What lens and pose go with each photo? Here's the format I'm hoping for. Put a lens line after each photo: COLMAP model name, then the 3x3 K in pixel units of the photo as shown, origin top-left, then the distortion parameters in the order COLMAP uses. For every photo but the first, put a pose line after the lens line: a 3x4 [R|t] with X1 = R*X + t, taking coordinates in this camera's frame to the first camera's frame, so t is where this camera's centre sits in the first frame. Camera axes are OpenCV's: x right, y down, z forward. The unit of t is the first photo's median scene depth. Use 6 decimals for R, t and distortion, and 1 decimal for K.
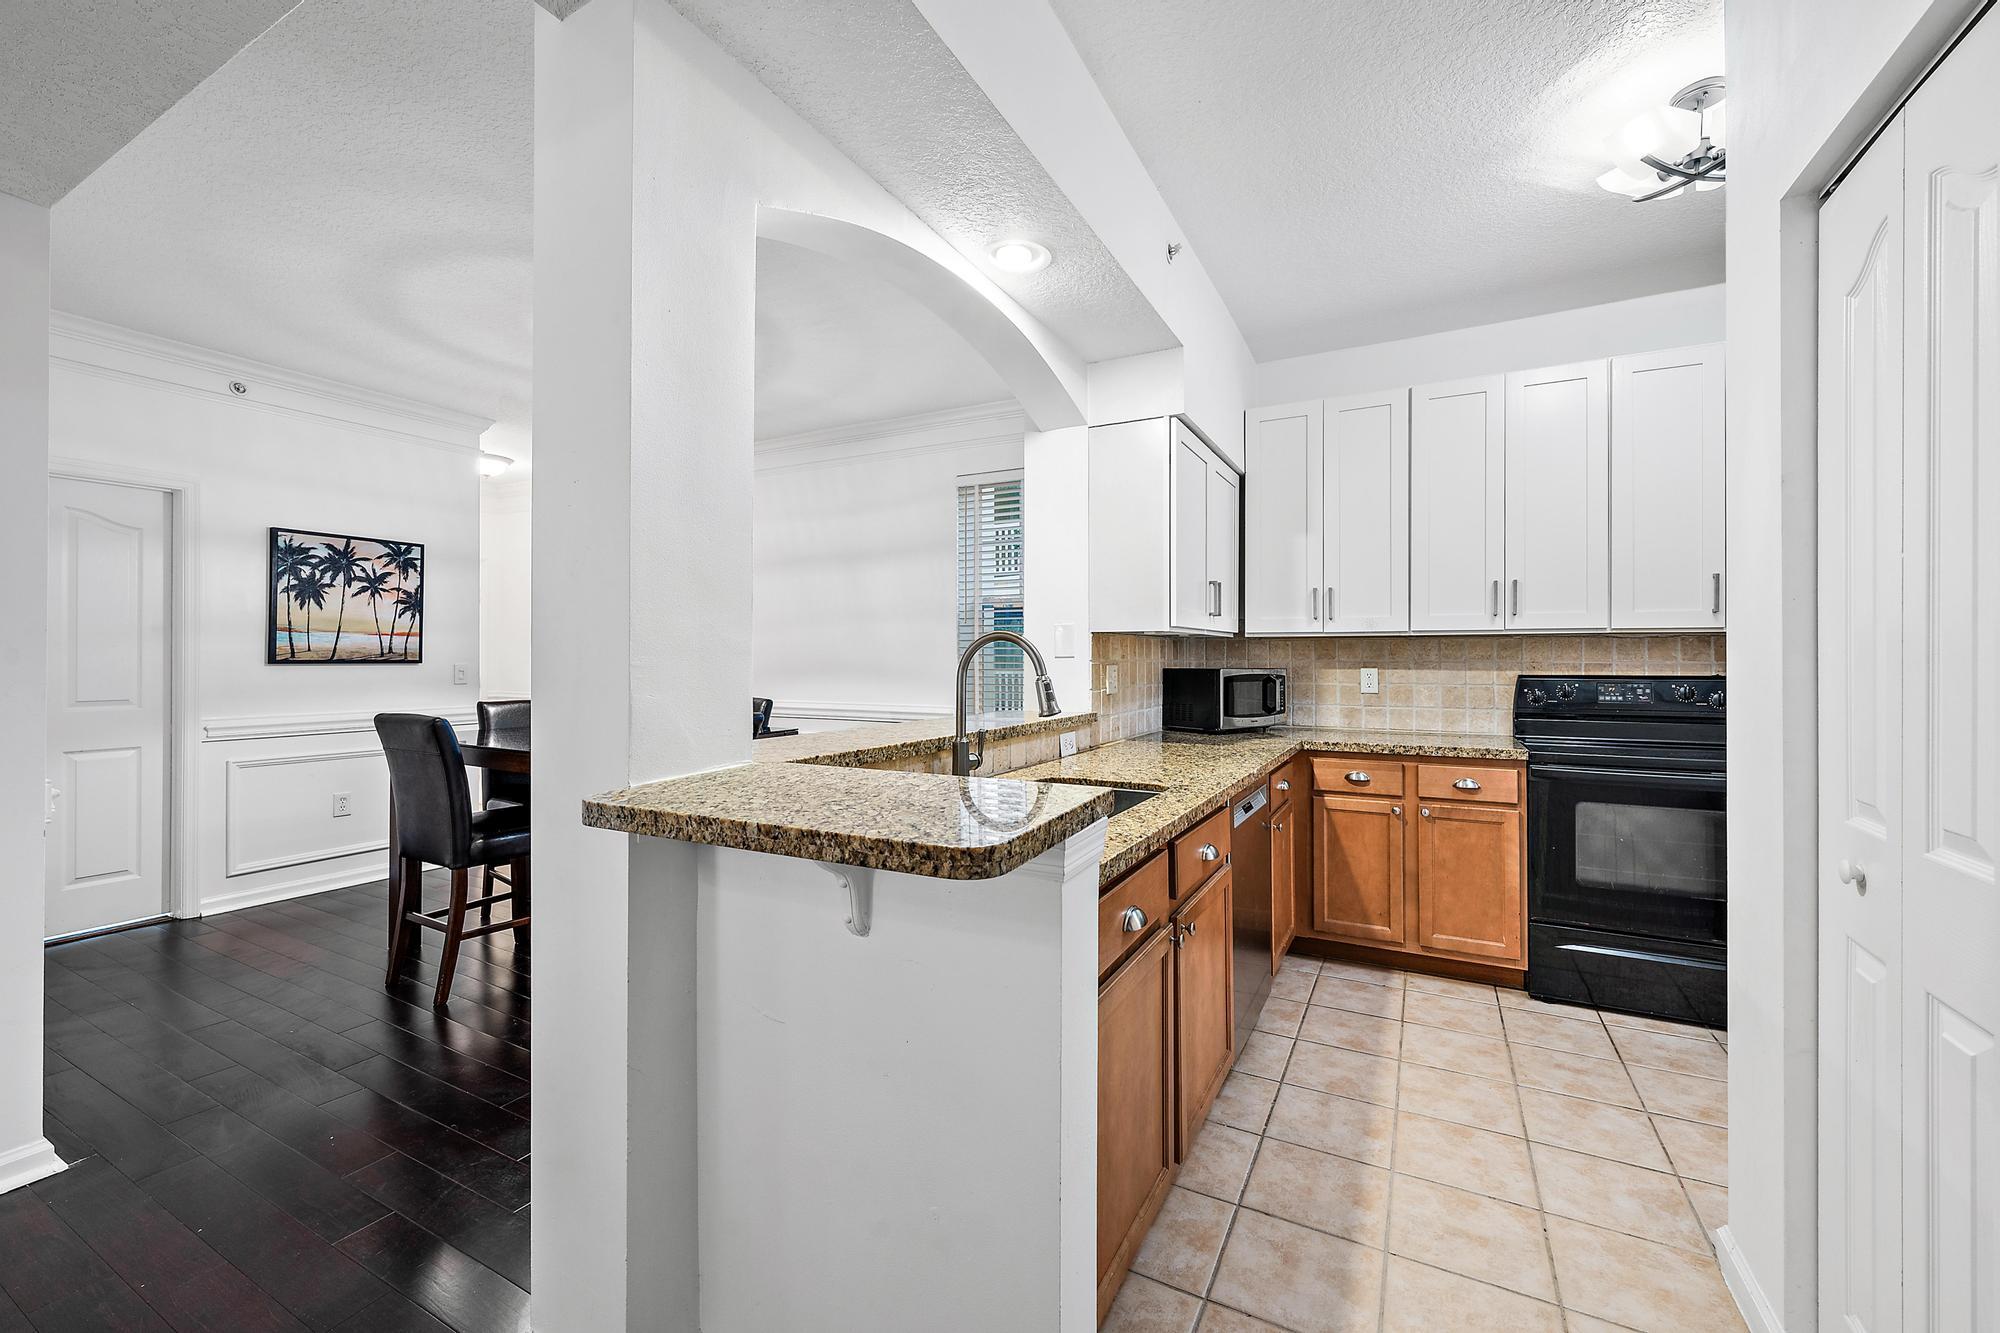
lens RADIAL K [[793.4, 0, 1009.1], [0, 793.4, 657.6], [0, 0, 1]] dist [-0.002945, 0.000032]
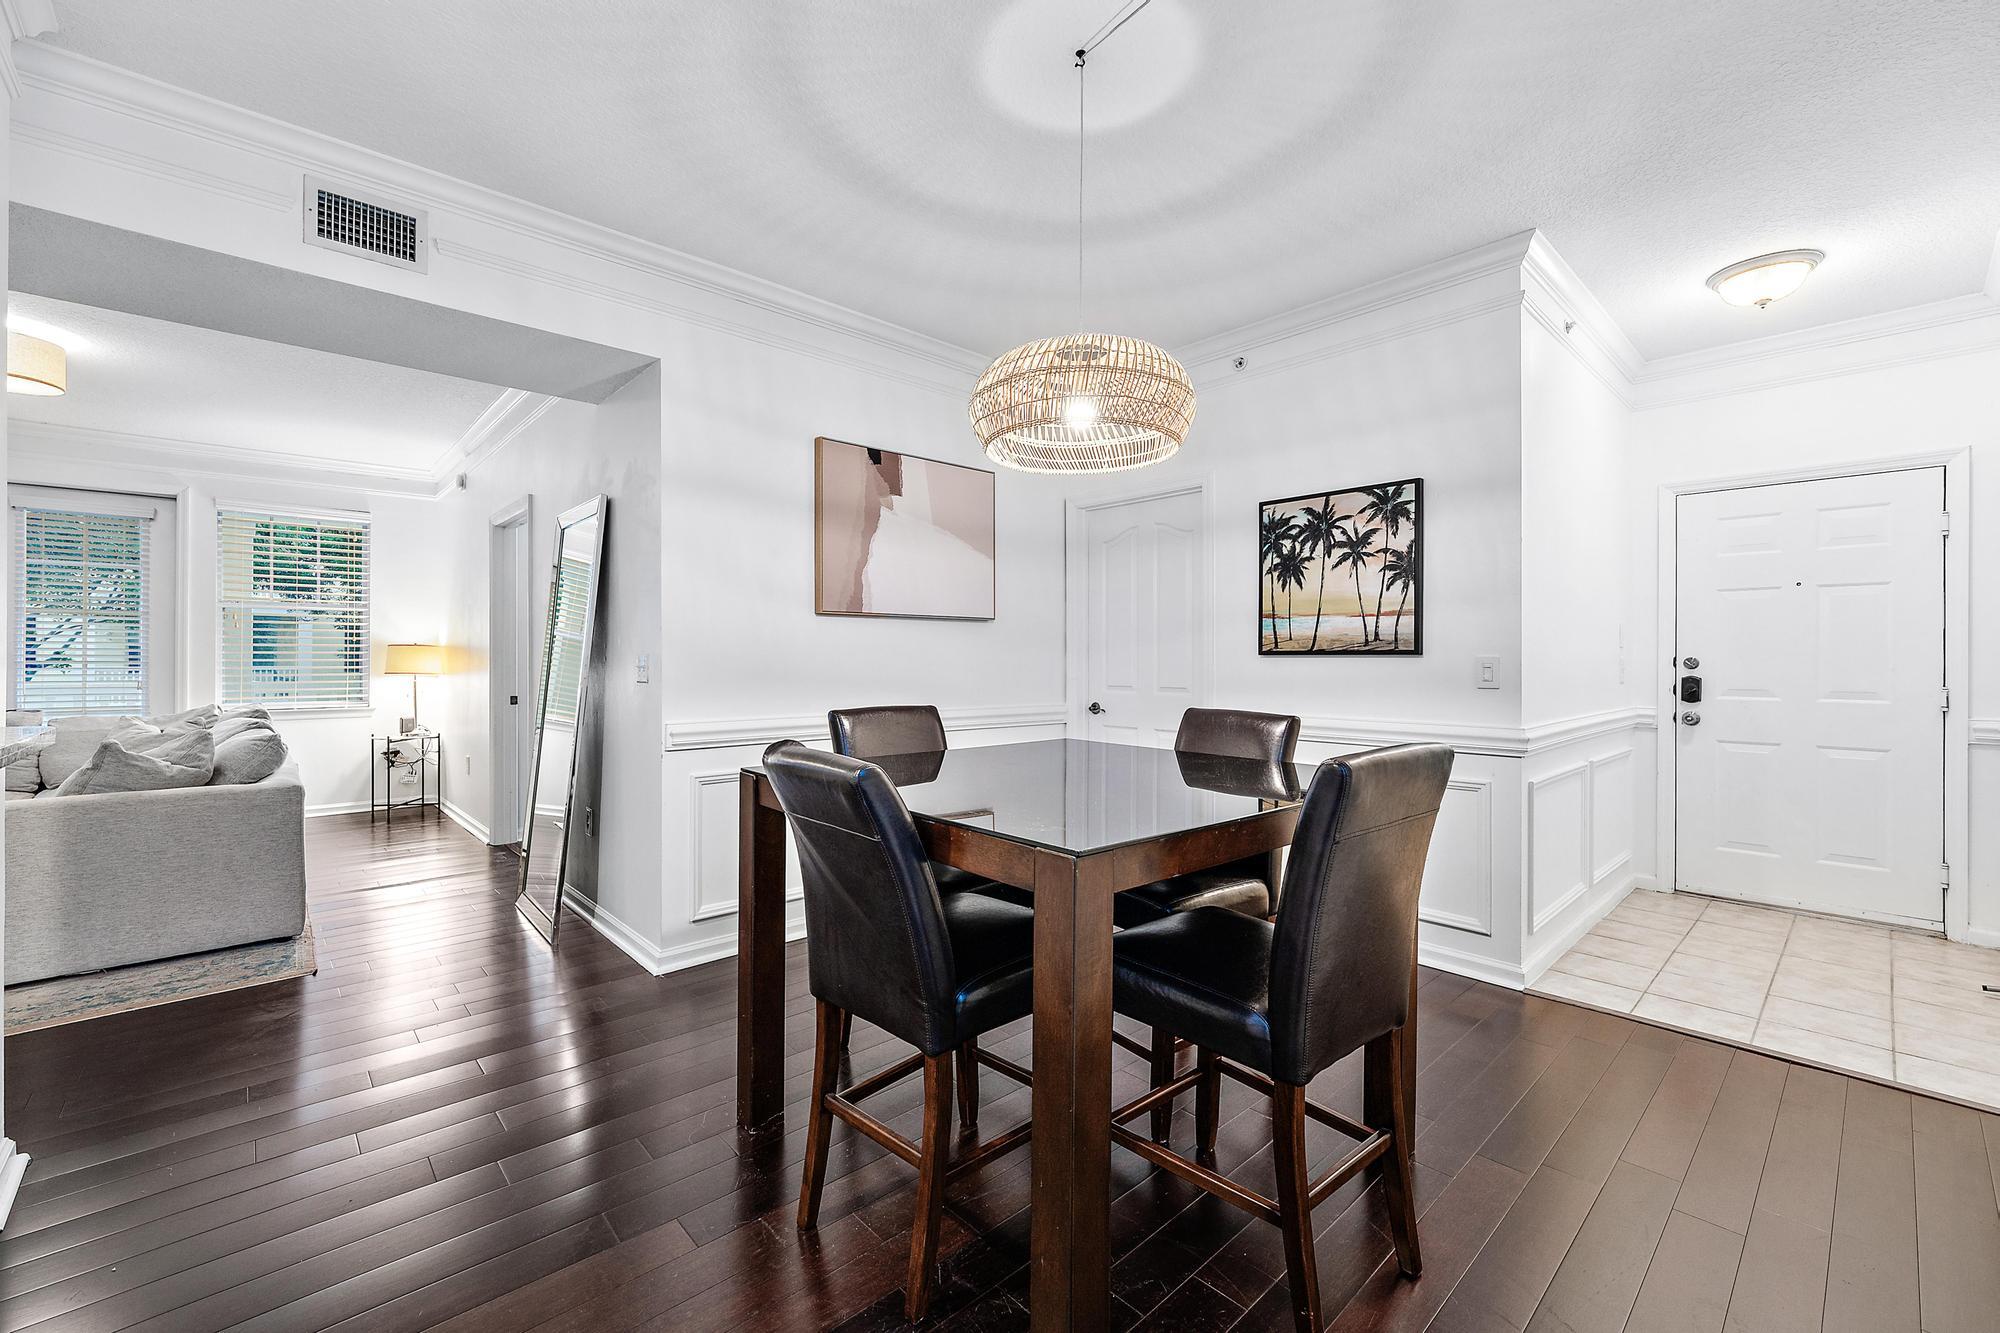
lens RADIAL K [[808.9, 0, 1001.7], [0, 808.9, 648.0], [0, 0, 1]] dist [0.001967, 0.000108]
pose [[-0.328230, -0.005796, -0.944580, 0.031291], [0.005849, 0.999950, -0.008168, 0.006261], [0.944580, -0.008206, -0.328179, 1.147607]]
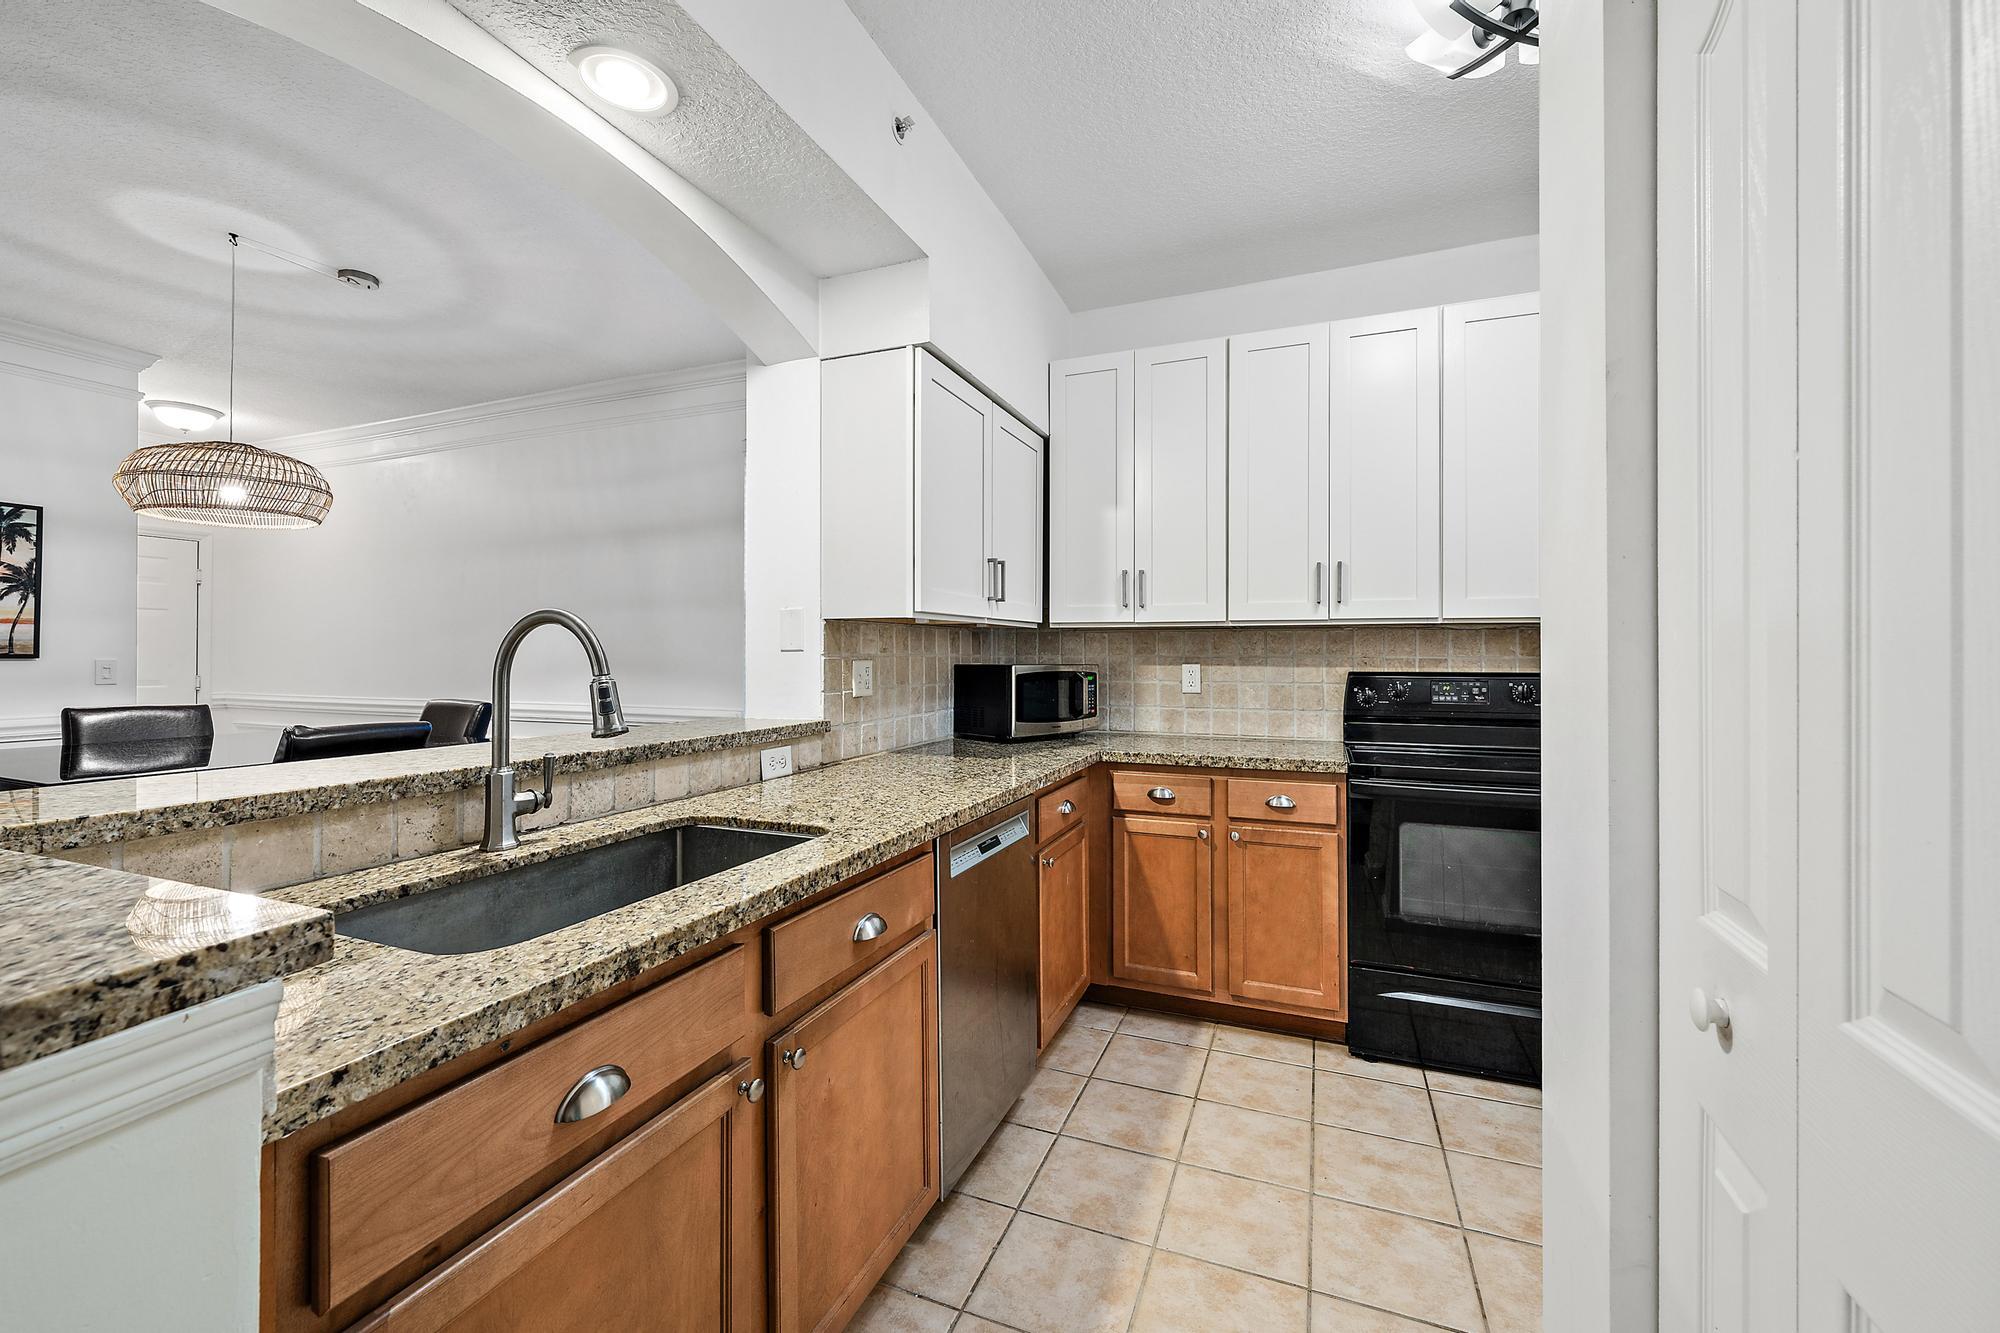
lens RADIAL K [[793.4, 0, 1005.1], [0, 793.4, 651.6], [0, 0, 1]] dist [-0.002945, 0.000032]
pose [[0.994582, 0.001108, 0.103946, 0.164624], [-0.000862, 0.999997, -0.002408, 0.001903], [-0.103949, 0.002305, 0.994580, 0.159704]]
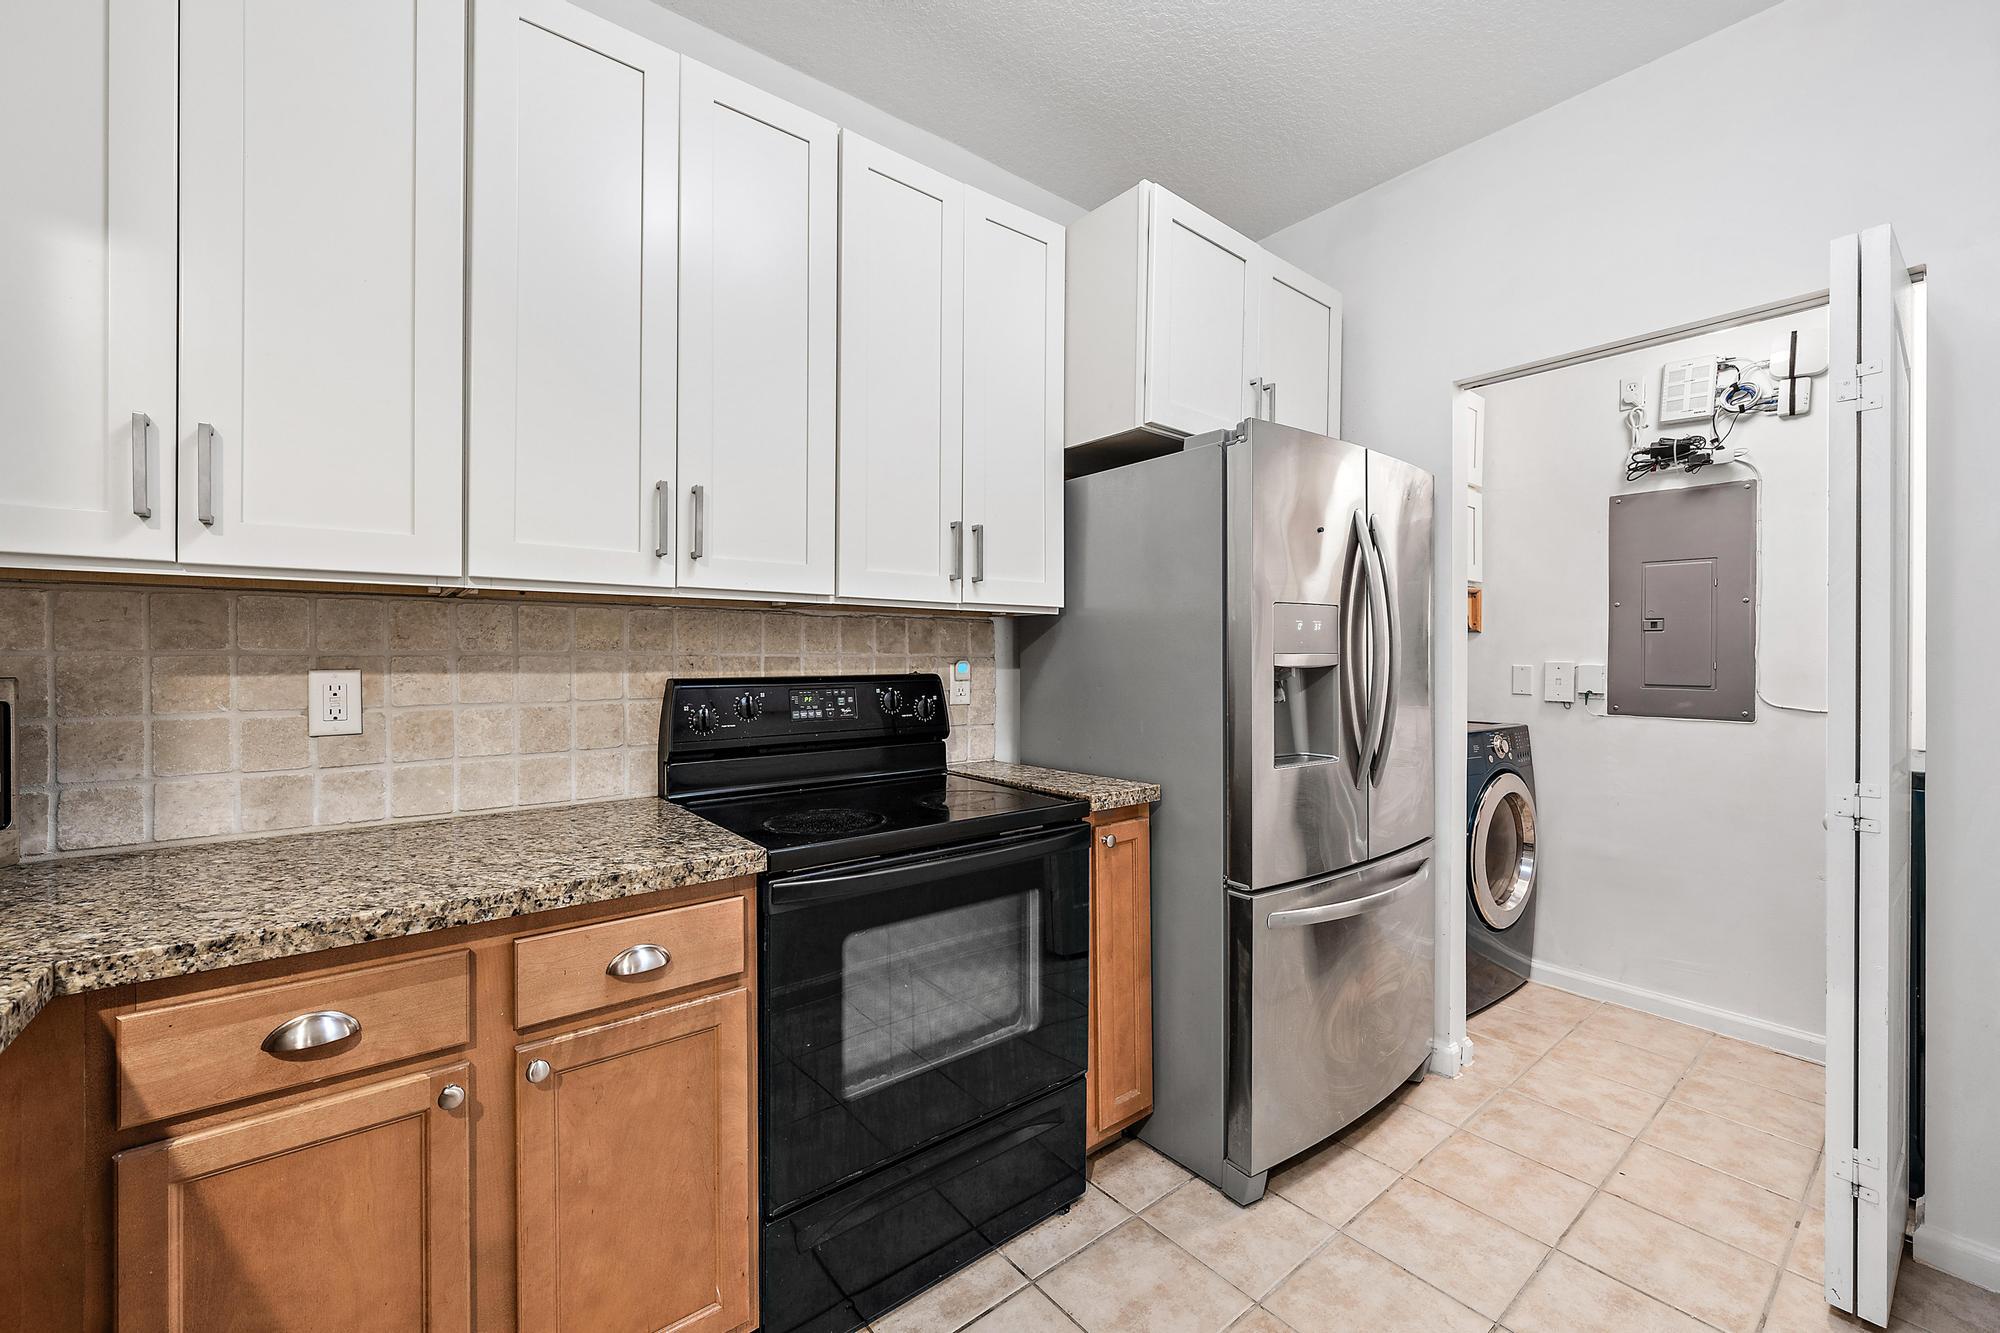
lens RADIAL K [[793.4, 0, 984.3], [0, 793.4, 651.3], [0, 0, 1]] dist [-0.002945, 0.000032]
pose [[0.407098, 0.000807, 0.913384, 0.232960], [-0.005916, 0.999981, 0.001754, 0.001230], [-0.913365, -0.006118, 0.407095, 0.561161]]
